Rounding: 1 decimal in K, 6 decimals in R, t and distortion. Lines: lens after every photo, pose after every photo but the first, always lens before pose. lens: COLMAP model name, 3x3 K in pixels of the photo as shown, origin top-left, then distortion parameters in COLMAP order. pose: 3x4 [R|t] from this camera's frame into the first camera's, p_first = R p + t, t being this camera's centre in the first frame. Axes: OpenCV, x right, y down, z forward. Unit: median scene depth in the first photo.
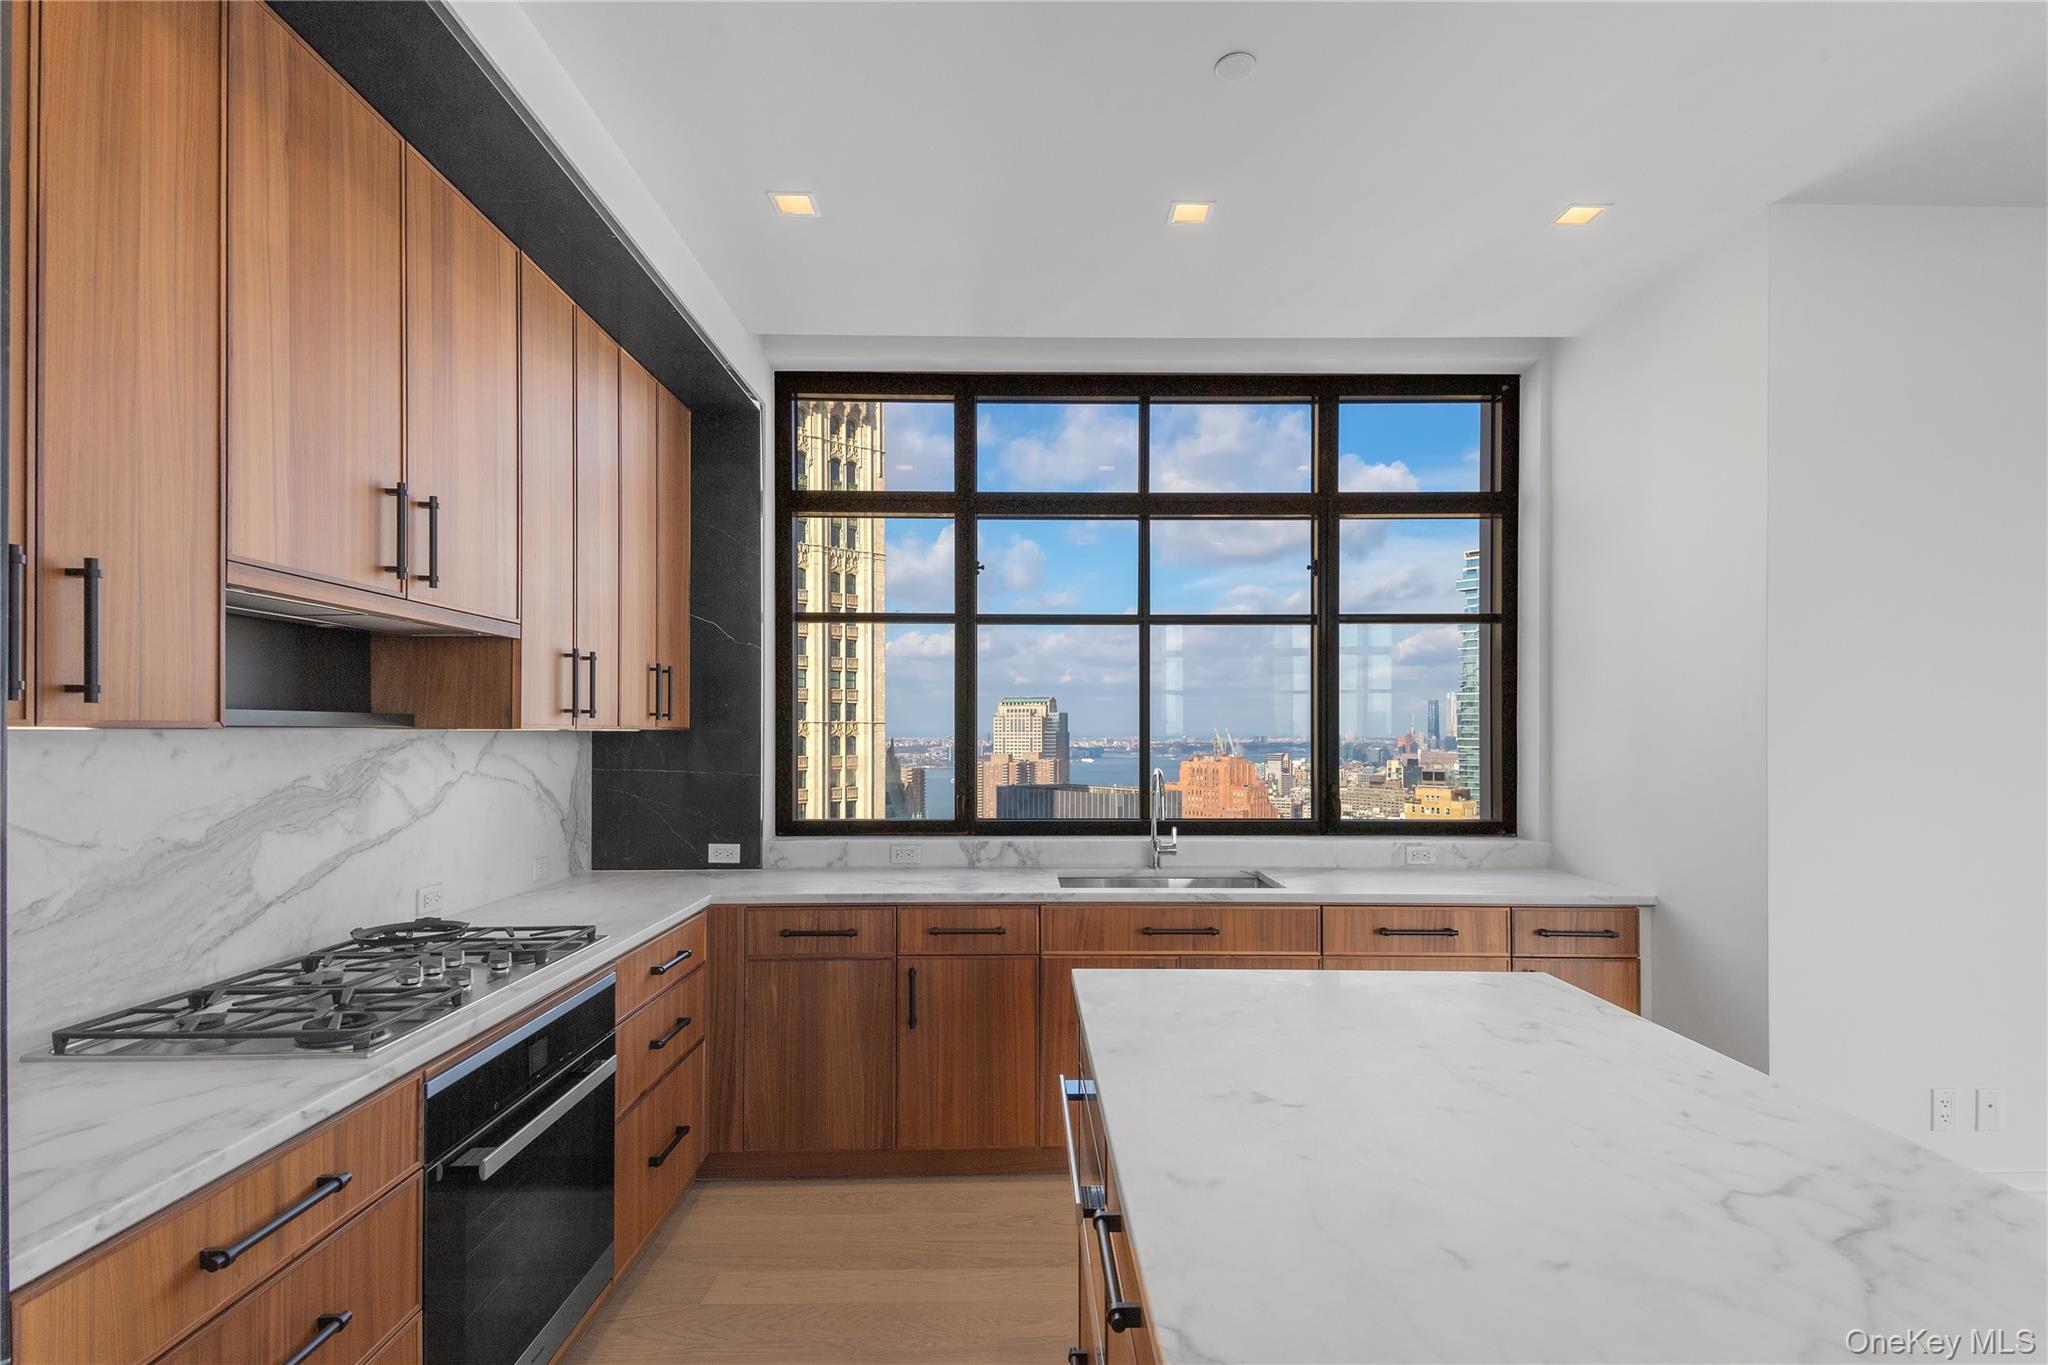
lens RADIAL K [[999.2, 0, 1032.5], [0, 999.2, 731.5], [0, 0, 1]] dist [0.070626, -0.037849]
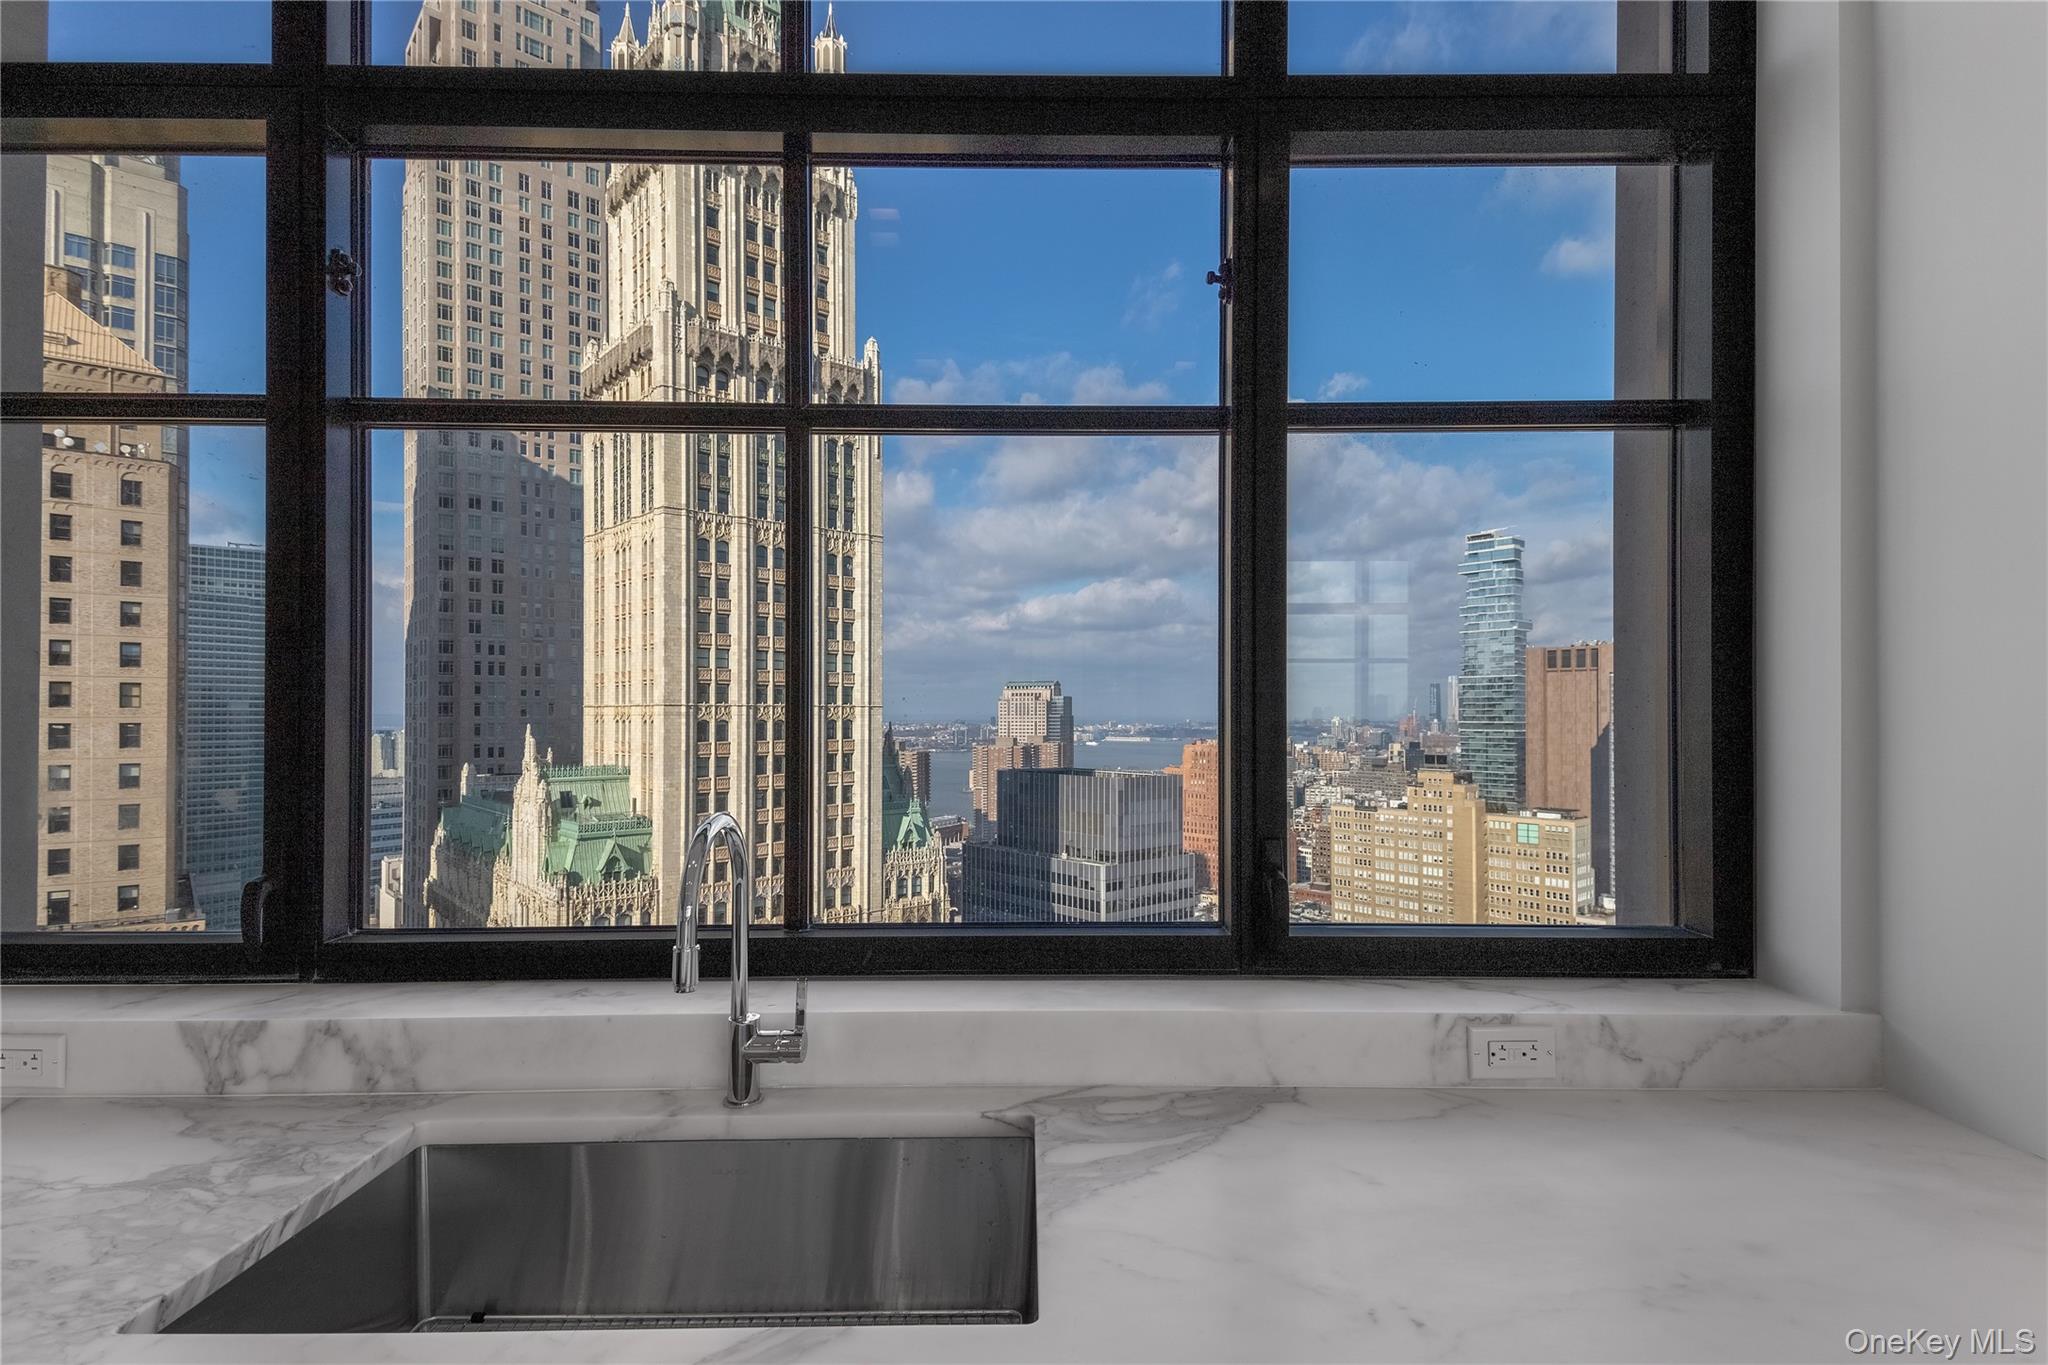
lens RADIAL K [[988.6, 0, 1037.6], [0, 988.6, 701.8], [0, 0, 1]] dist [0.074243, -0.041970]
pose [[1.000000, -0.000746, -0.000196, 0.202297], [0.000743, 0.999909, -0.013464, 0.004704], [0.000206, 0.013464, 0.999909, 0.596735]]
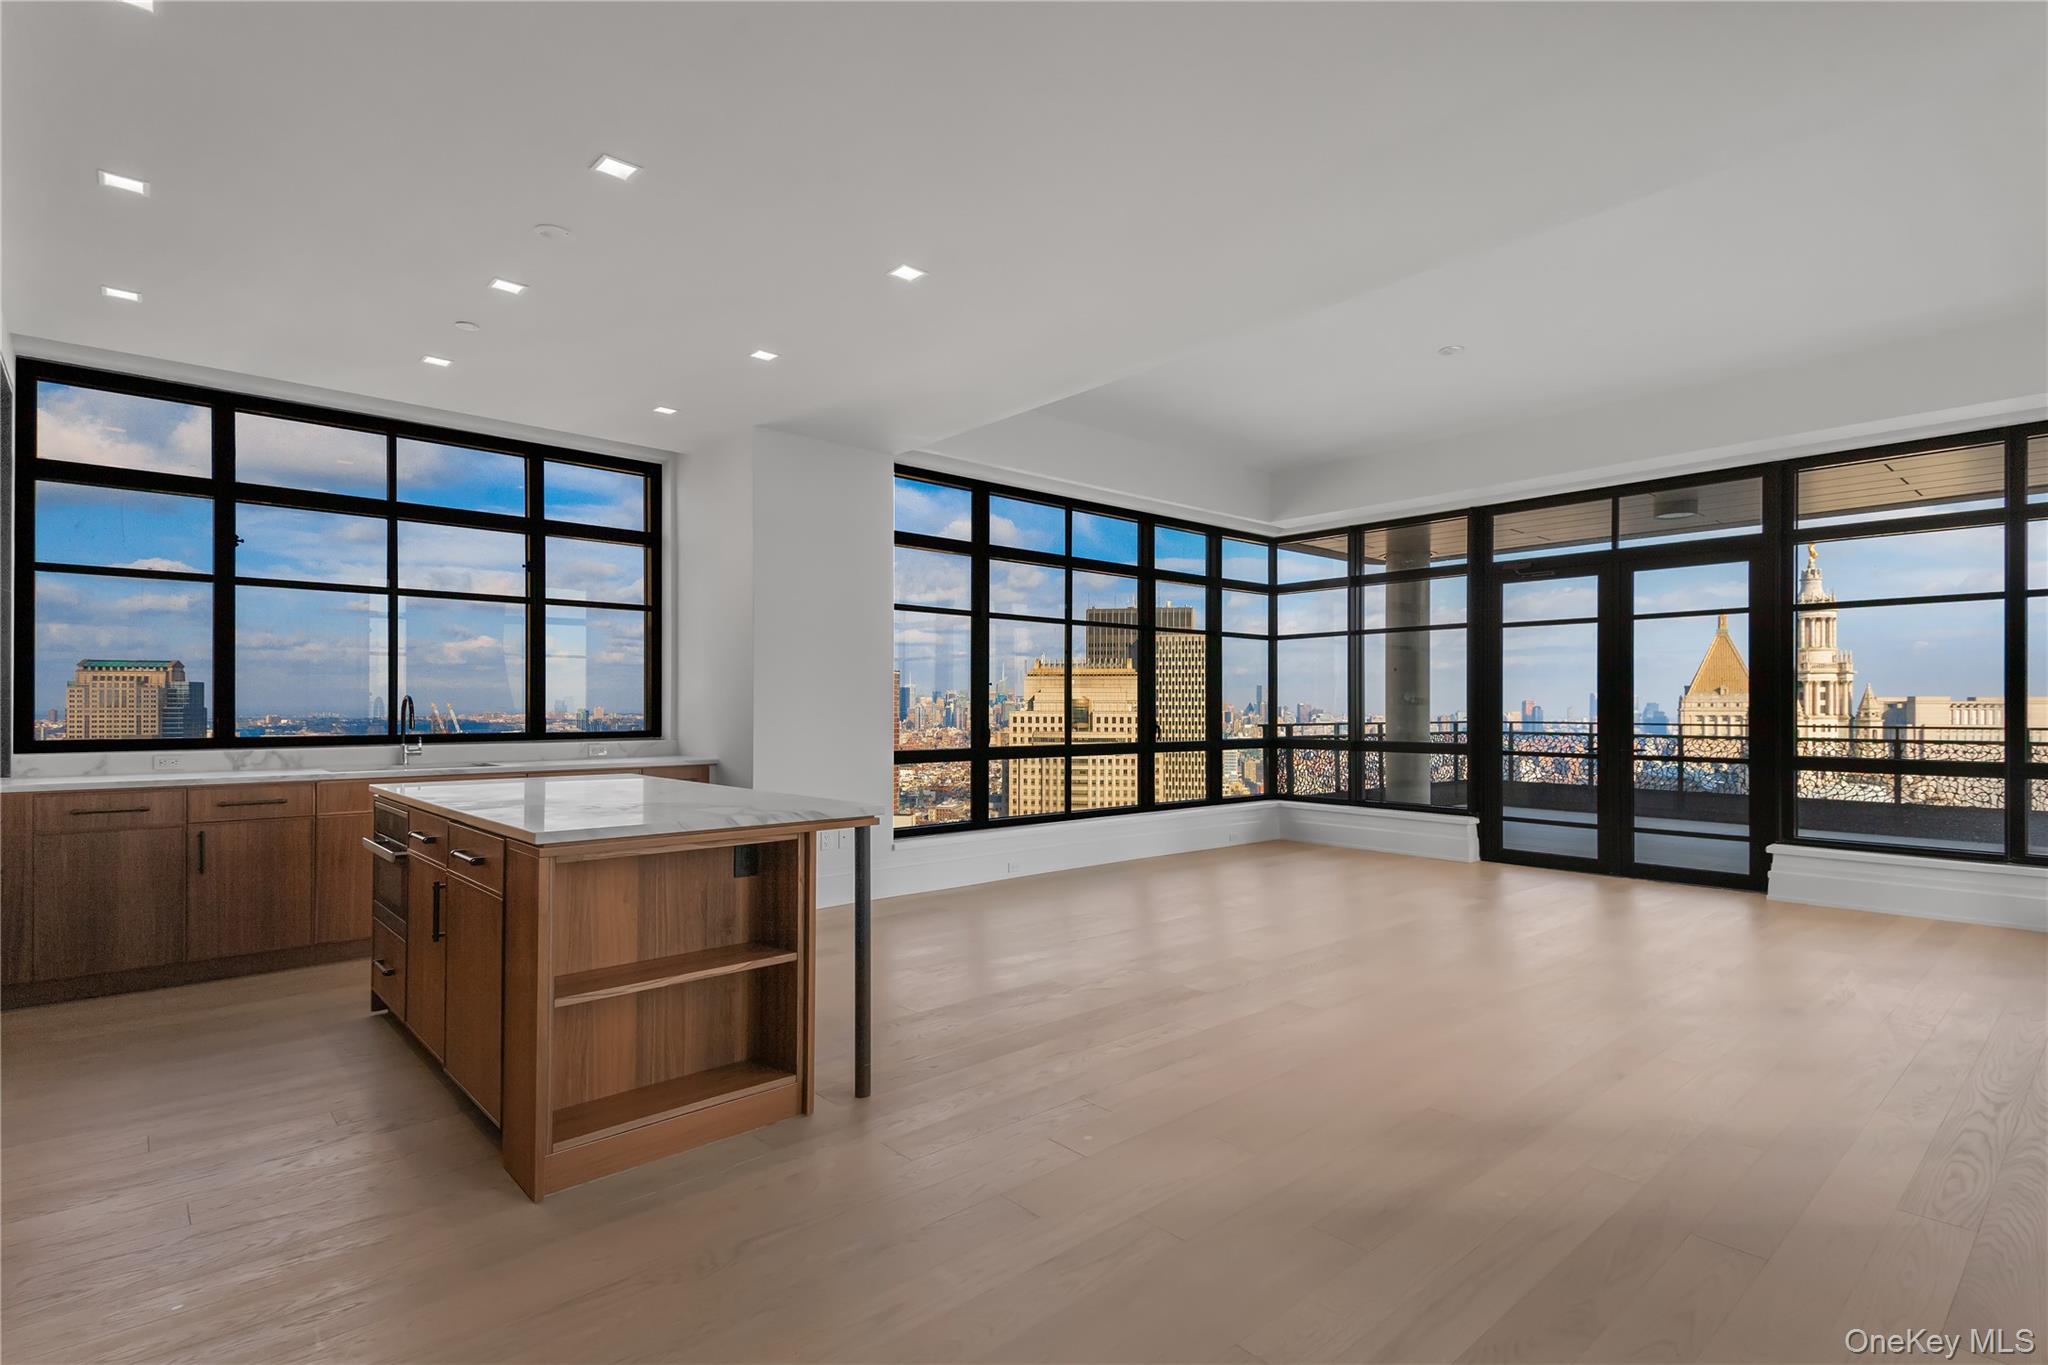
lens RADIAL K [[995.5, 0, 1041.0], [0, 995.5, 696.6], [0, 0, 1]] dist [0.069375, -0.036588]
pose [[0.751884, 0.006773, 0.659261, -0.143958], [0.000204, 0.999945, -0.010506, 0.049455], [-0.659295, 0.008034, 0.751841, -0.661317]]
